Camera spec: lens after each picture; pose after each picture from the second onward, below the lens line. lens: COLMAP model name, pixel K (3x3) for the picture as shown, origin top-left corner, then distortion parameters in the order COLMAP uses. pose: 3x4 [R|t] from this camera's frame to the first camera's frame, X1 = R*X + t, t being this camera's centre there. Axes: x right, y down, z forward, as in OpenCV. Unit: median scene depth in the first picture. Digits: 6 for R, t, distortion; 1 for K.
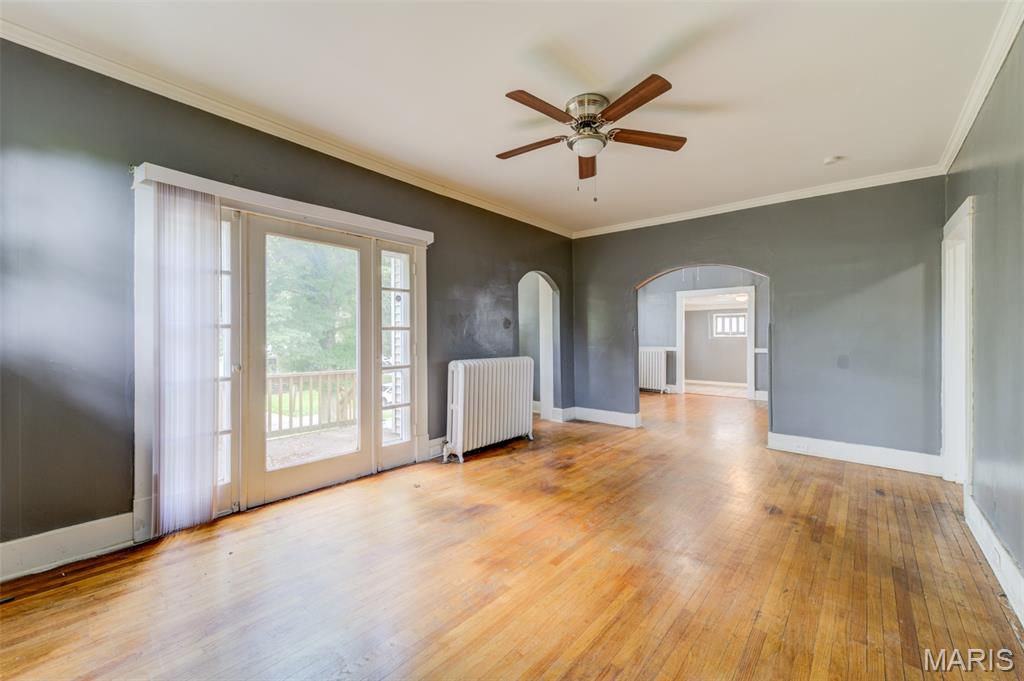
lens RADIAL K [[405.3, 0, 517.0], [0, 405.3, 337.1], [0, 0, 1]] dist [-0.001705, -0.000048]
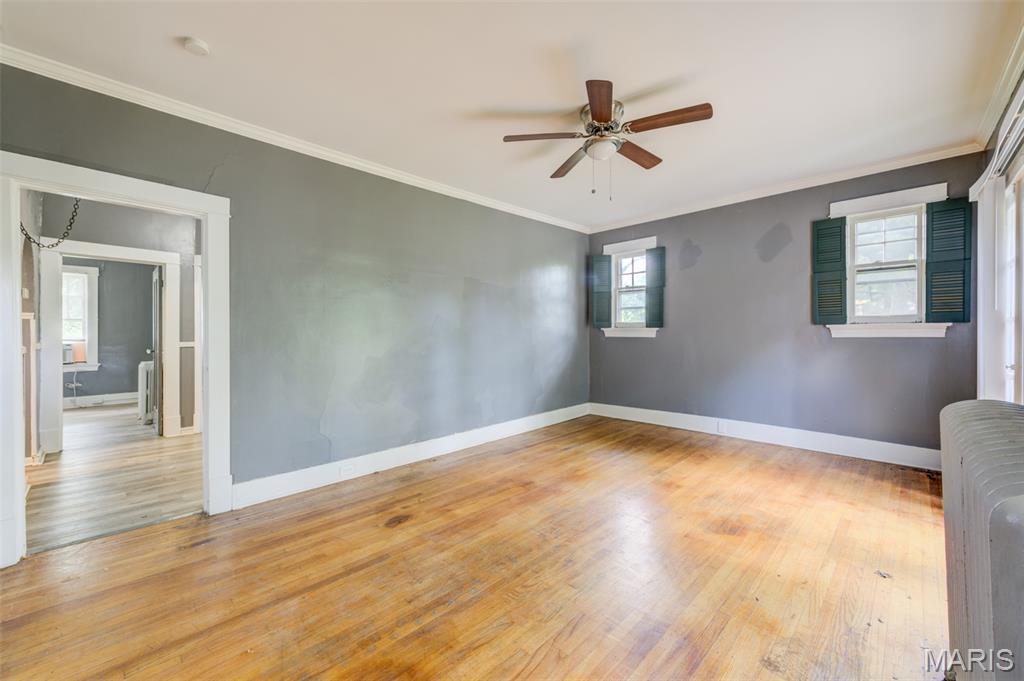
lens RADIAL K [[405.3, 0, 517.0], [0, 405.3, 337.1], [0, 0, 1]] dist [-0.001705, -0.000048]
pose [[-0.998571, 0.003188, 0.053337, 0.304062], [0.003499, 0.999977, 0.005735, 0.006629], [-0.053318, 0.005914, -0.998560, 1.854388]]
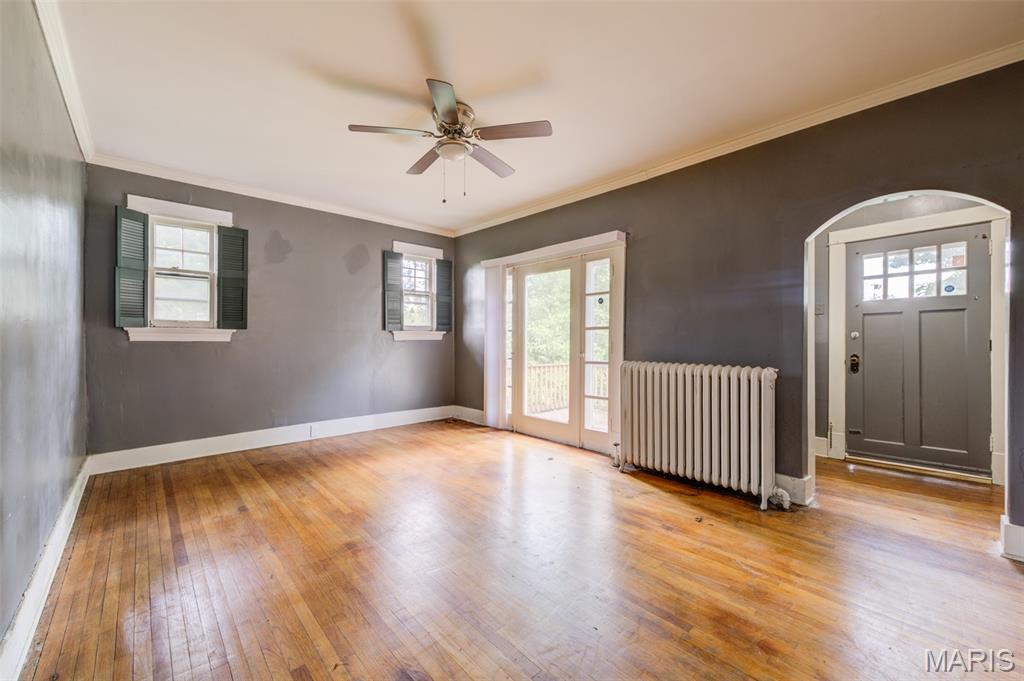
lens RADIAL K [[400.7, 0, 505.0], [0, 400.7, 338.3], [0, 0, 1]] dist [0.032282, -0.000089]
pose [[-0.119409, 0.000744, -0.992845, 1.084607], [-0.000688, 0.999999, 0.000832, 0.008026], [0.992845, 0.000782, -0.119408, 1.139822]]
